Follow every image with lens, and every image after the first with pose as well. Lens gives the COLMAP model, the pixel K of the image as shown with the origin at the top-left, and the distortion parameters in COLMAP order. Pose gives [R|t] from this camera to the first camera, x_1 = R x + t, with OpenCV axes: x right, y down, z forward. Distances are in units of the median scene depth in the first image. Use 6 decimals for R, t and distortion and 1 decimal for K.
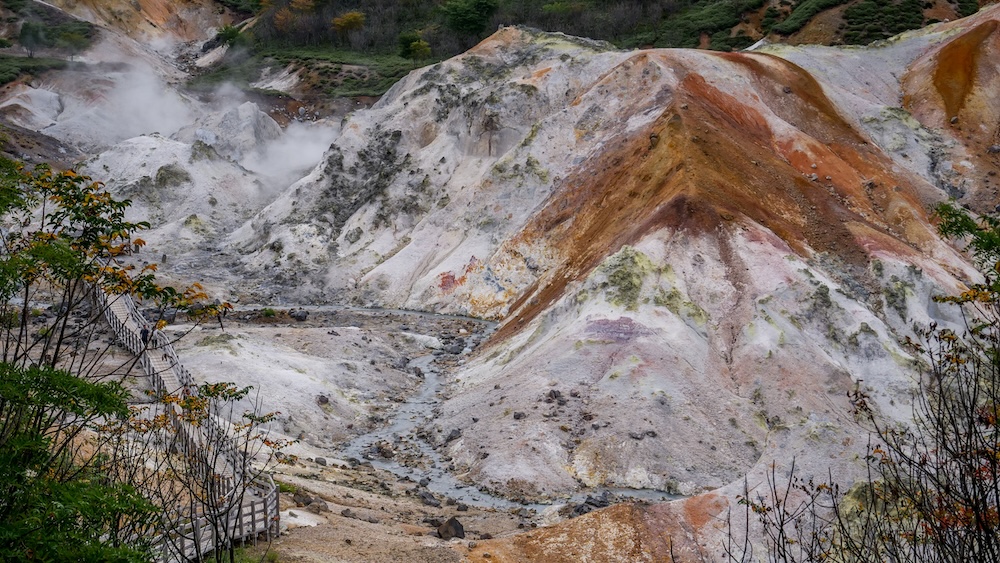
lens RADIAL K [[1482.3, 0, 503.6], [0, 1482.3, 280.8], [0, 0, 1]] dist [0.005727, 0.000000]
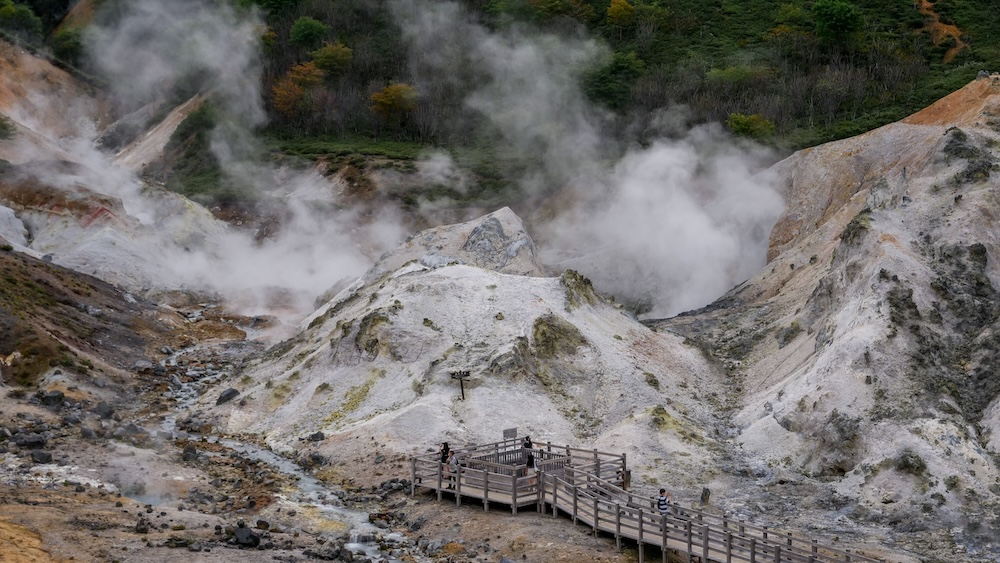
lens RADIAL K [[1911.9, 0, 499.9], [0, 1911.9, 281.4], [0, 0, 1]] dist [0.008886, 0.000000]
pose [[0.987367, -0.020144, 0.157165, -0.400612], [0.034954, 0.995141, -0.092049, -0.030239], [-0.154547, 0.096379, 0.983273, 0.354608]]
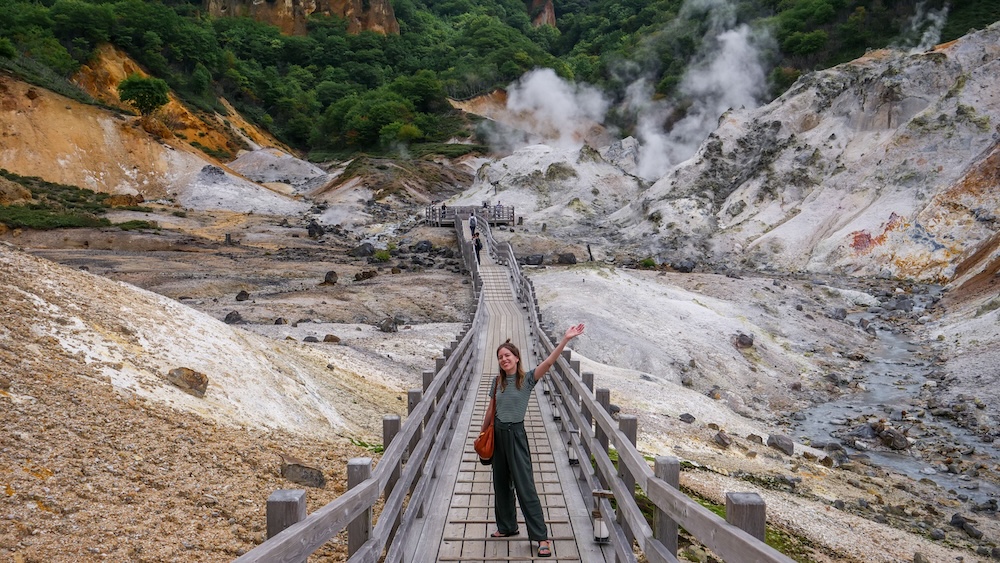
lens RADIAL K [[836.2, 0, 499.8], [0, 836.2, 276.6], [0, 0, 1]] dist [0.012865, -0.005884]
pose [[0.949432, 0.030759, -0.312462, -0.076636], [-0.052358, 0.996765, -0.060970, 0.055552], [0.309576, 0.074247, 0.947972, 0.445644]]
